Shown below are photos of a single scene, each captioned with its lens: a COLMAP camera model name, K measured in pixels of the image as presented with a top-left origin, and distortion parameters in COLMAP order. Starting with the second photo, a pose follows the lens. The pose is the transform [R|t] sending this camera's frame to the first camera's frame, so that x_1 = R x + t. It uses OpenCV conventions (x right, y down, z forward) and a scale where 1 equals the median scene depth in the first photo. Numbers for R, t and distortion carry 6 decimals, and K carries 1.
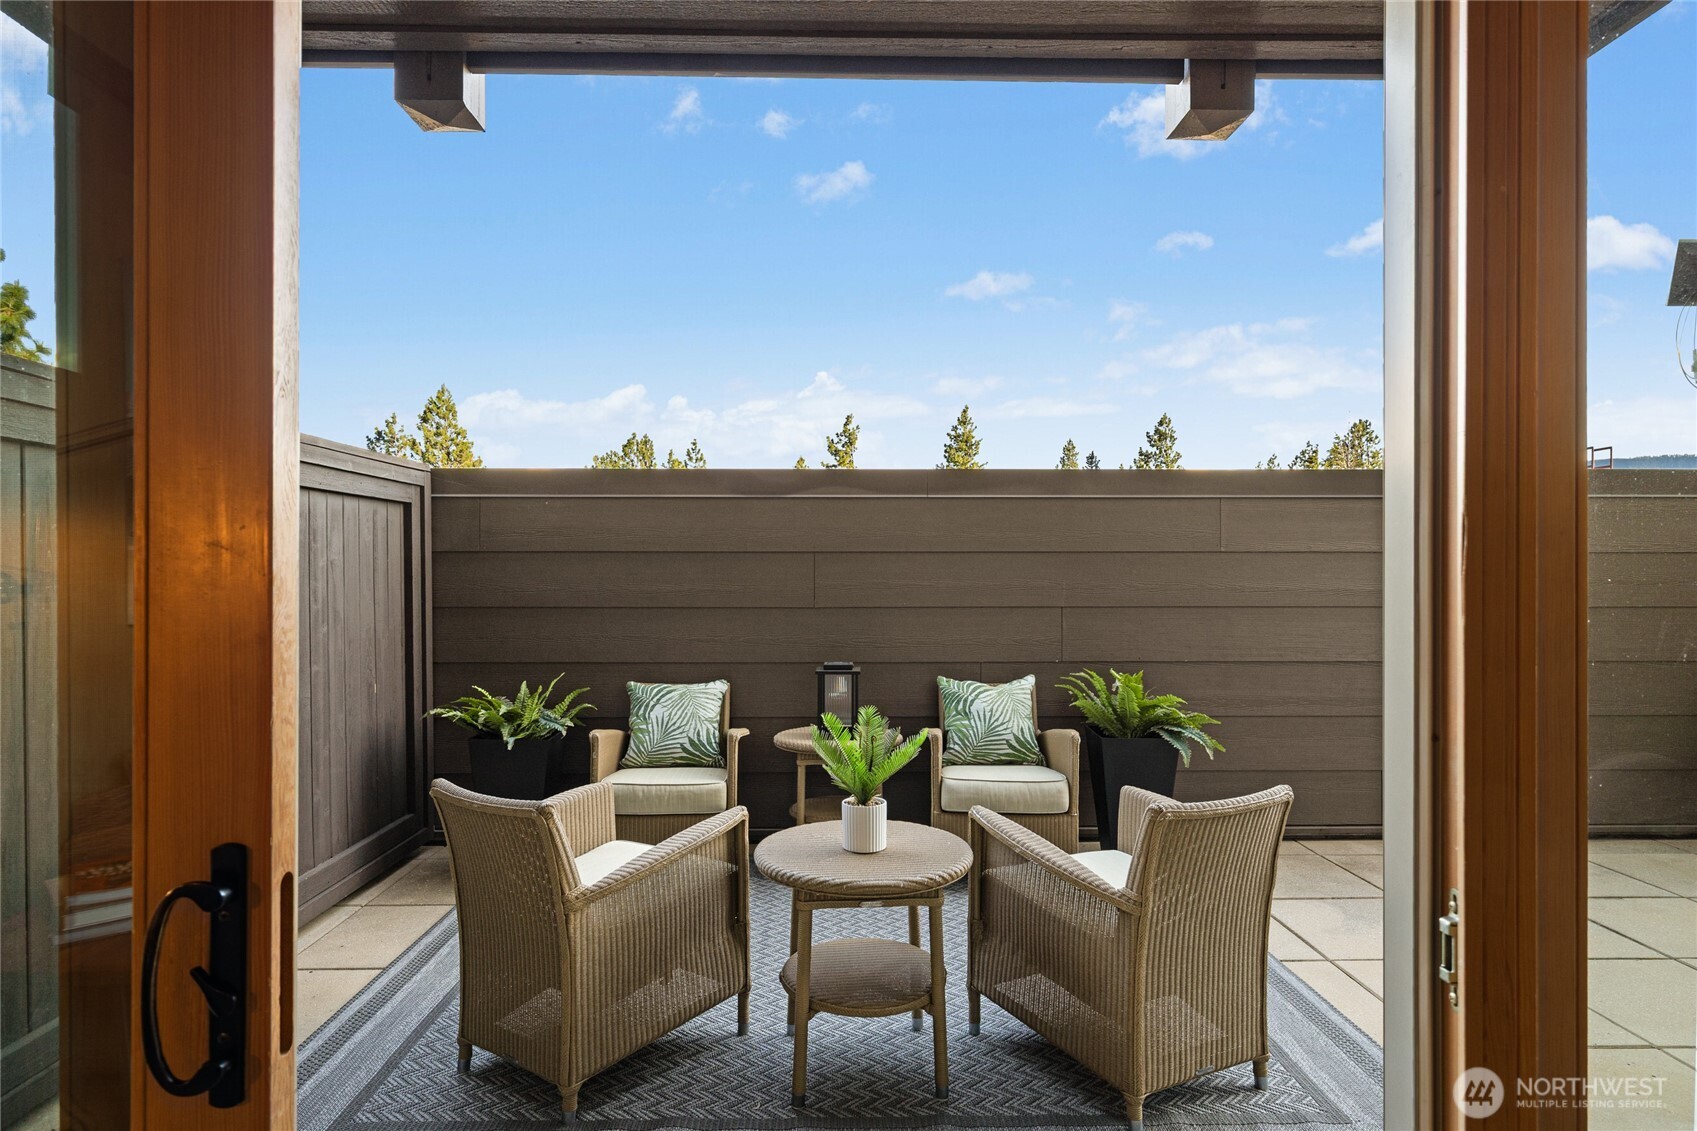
lens RADIAL K [[949.3, 0, 848.1], [0, 949.3, 581.6], [0, 0, 1]] dist [-0.002040, -0.000139]
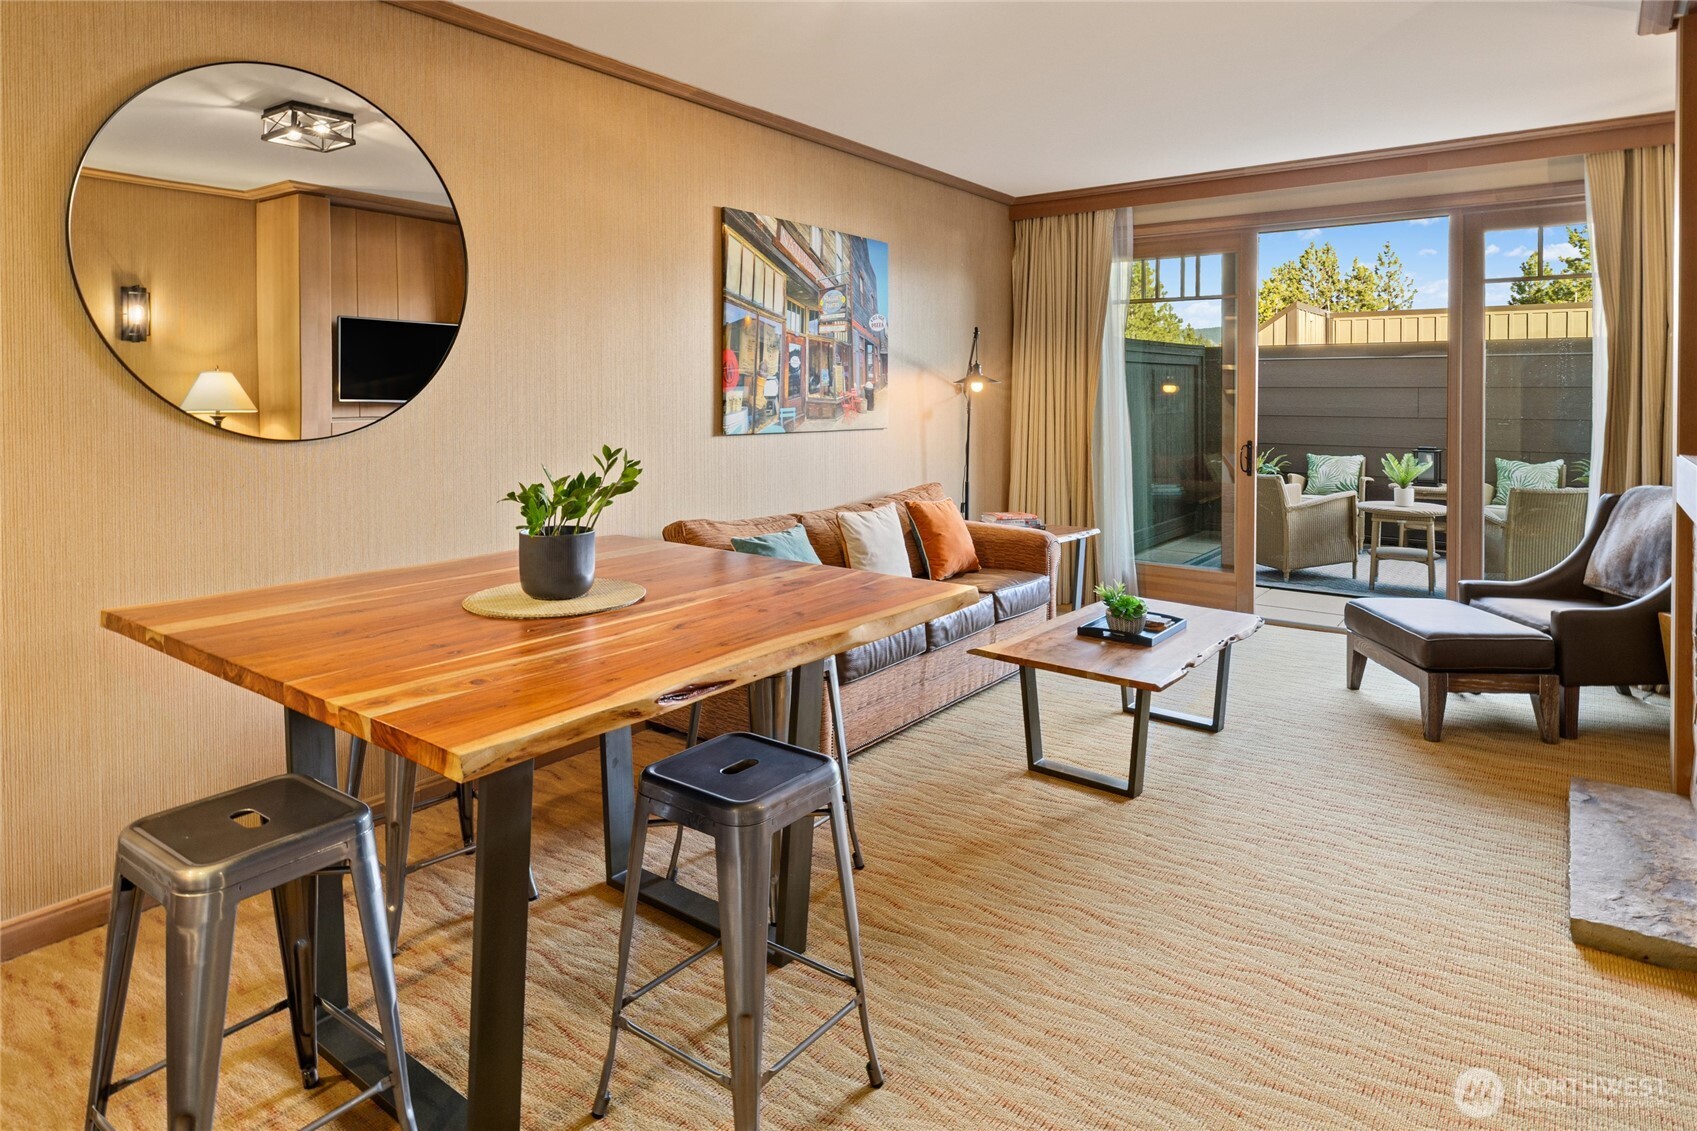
lens RADIAL K [[979.0, 0, 862.3], [0, 979.0, 399.0], [0, 0, 1]] dist [-0.000107, 0.000560]
pose [[0.794639, 0.005744, -0.607055, 0.281404], [-0.005279, 0.999983, 0.002551, -0.008793], [0.607059, 0.001178, 0.794656, -1.239494]]
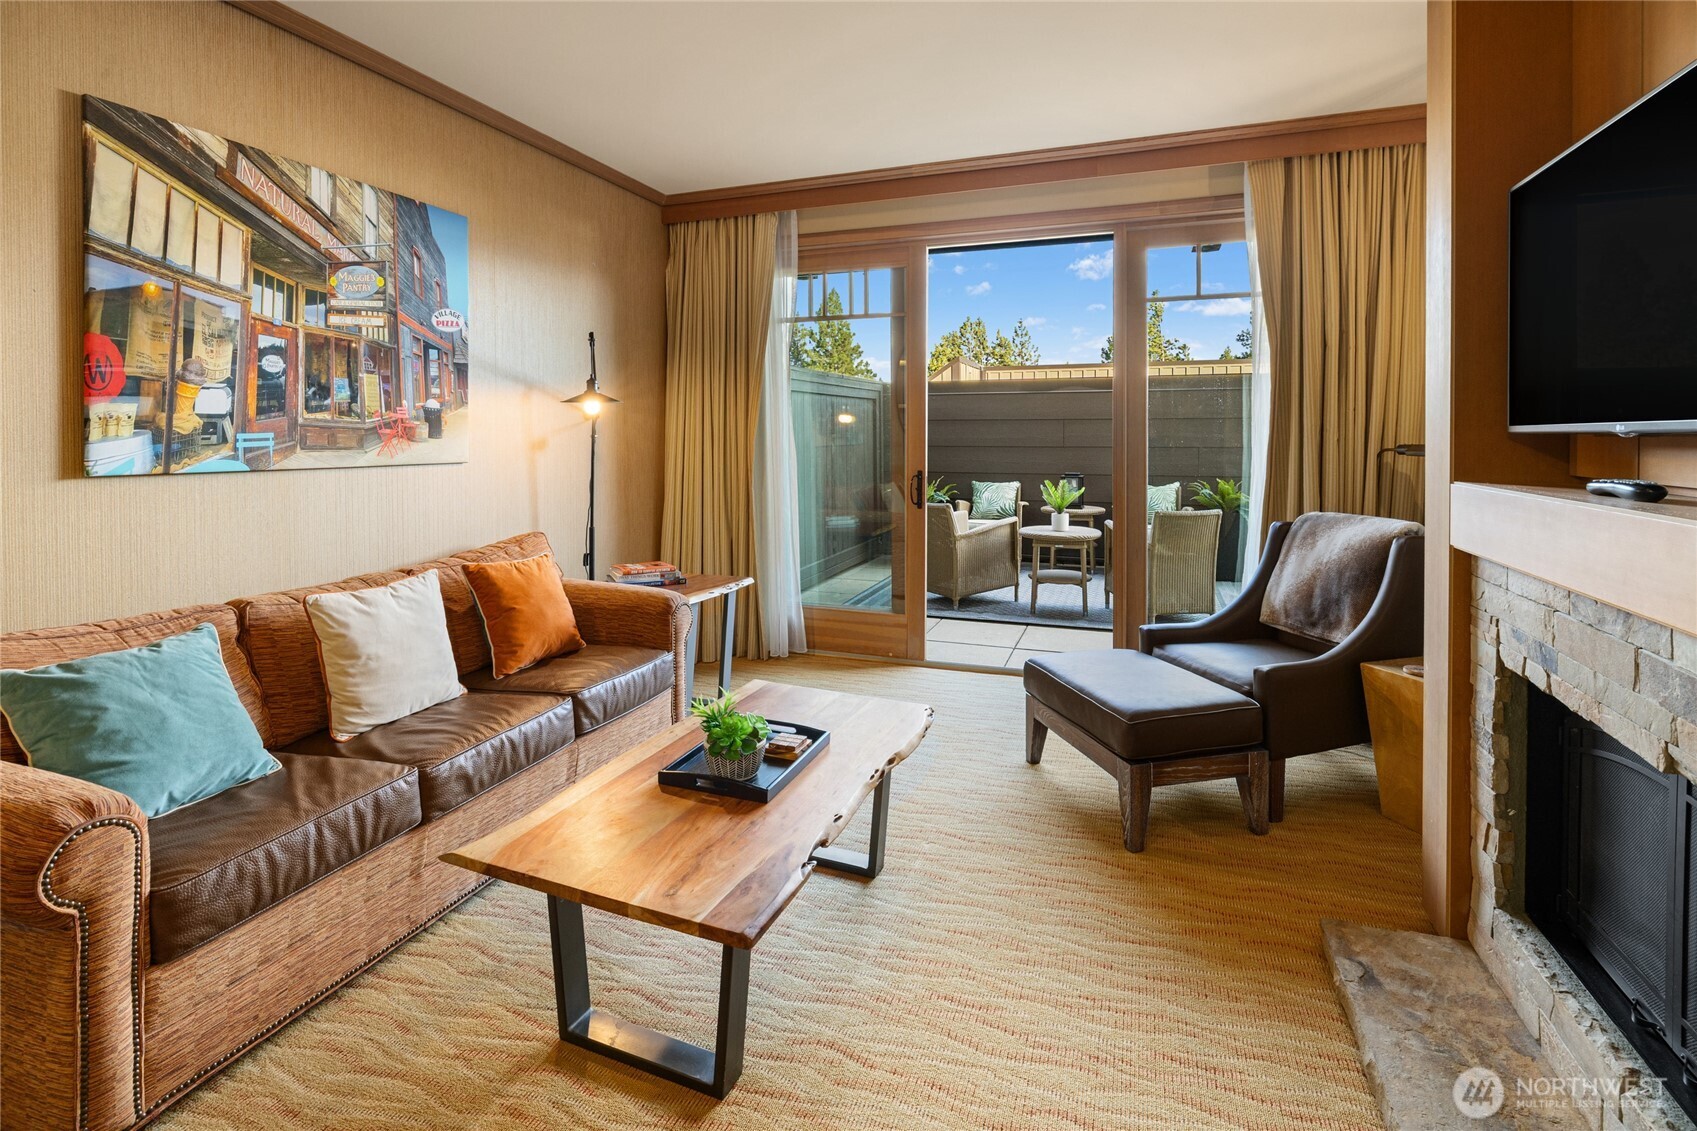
lens RADIAL K [[799.7, 0, 846.7], [0, 799.7, 438.4], [0, 0, 1]] dist [-0.004129, 0.000185]
pose [[0.931079, 0.000415, -0.364819, 0.171026], [0.000236, 0.999998, 0.001742, 0.006763], [0.364819, -0.001708, 0.931077, -0.821247]]
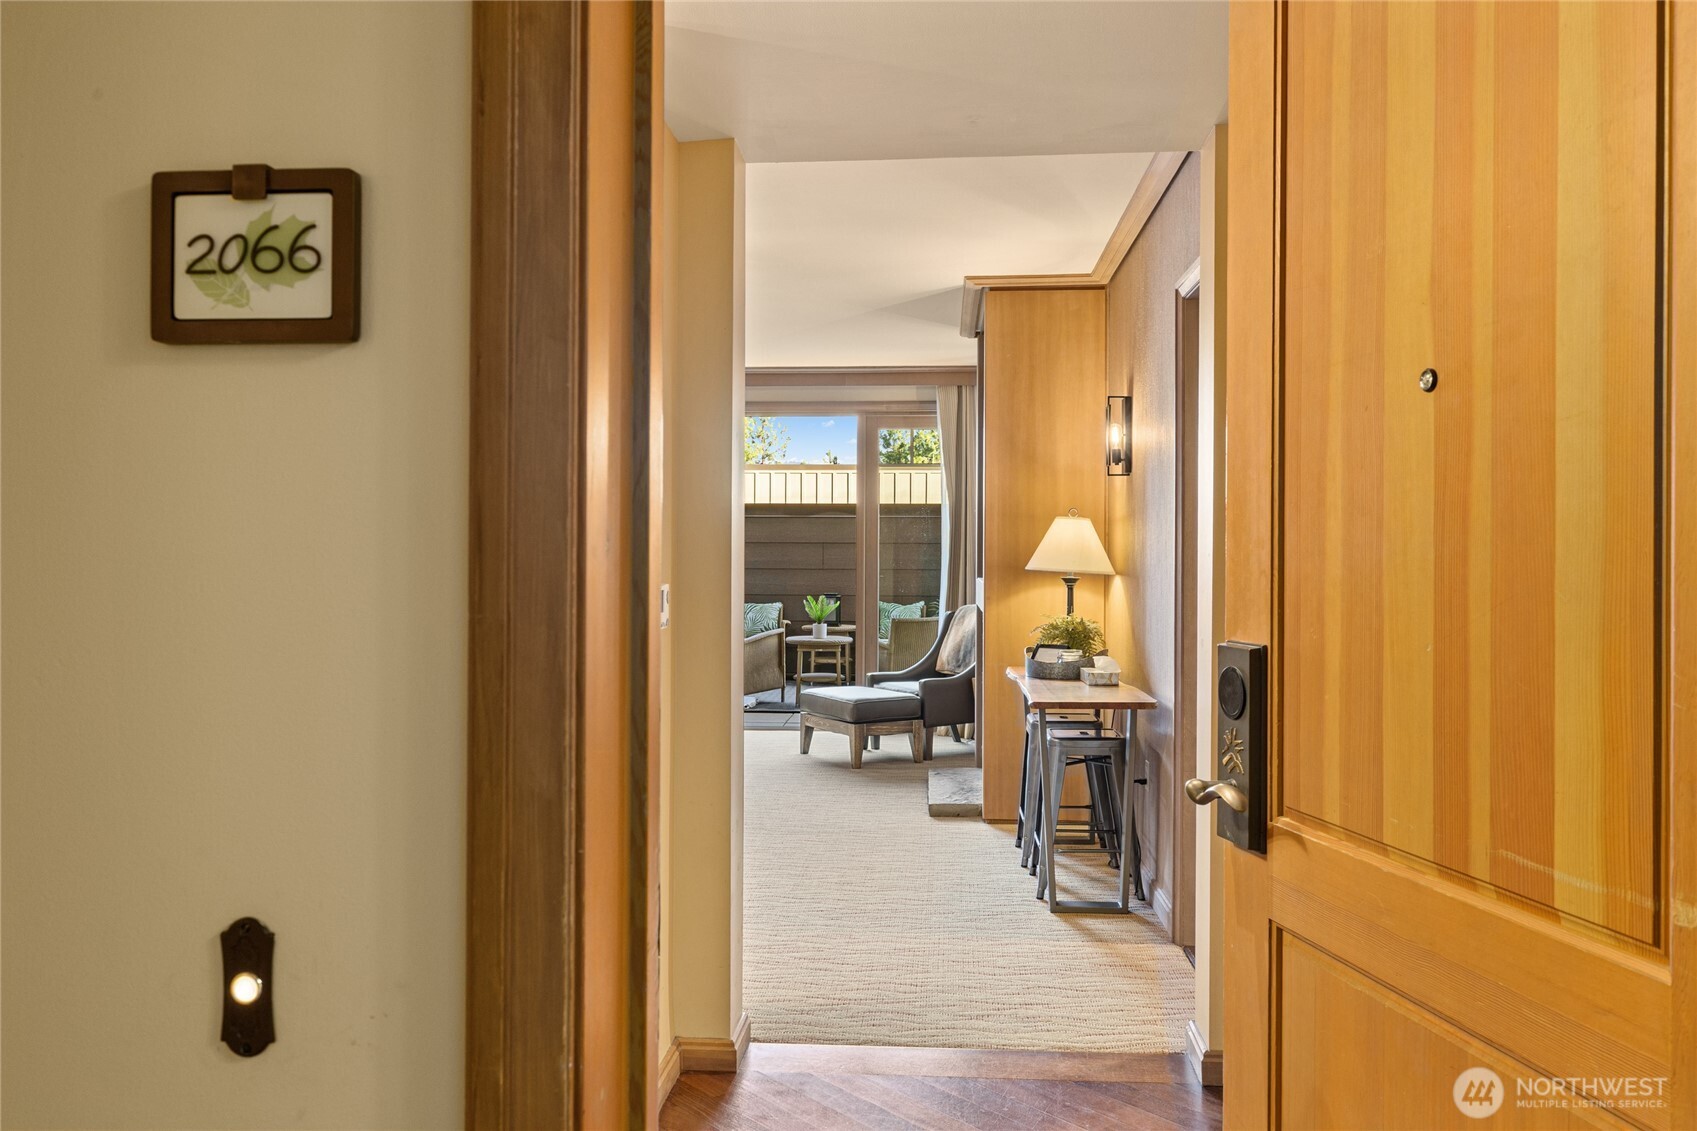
lens RADIAL K [[1275.5, 0, 851.3], [0, 1275.5, 553.5], [0, 0, 1]] dist [-0.001623, -0.000731]
pose [[0.996216, 0.005142, -0.086760, 0.301531], [-0.005681, 0.999966, -0.005973, 0.009926], [0.086727, 0.006444, 0.996211, -2.008549]]
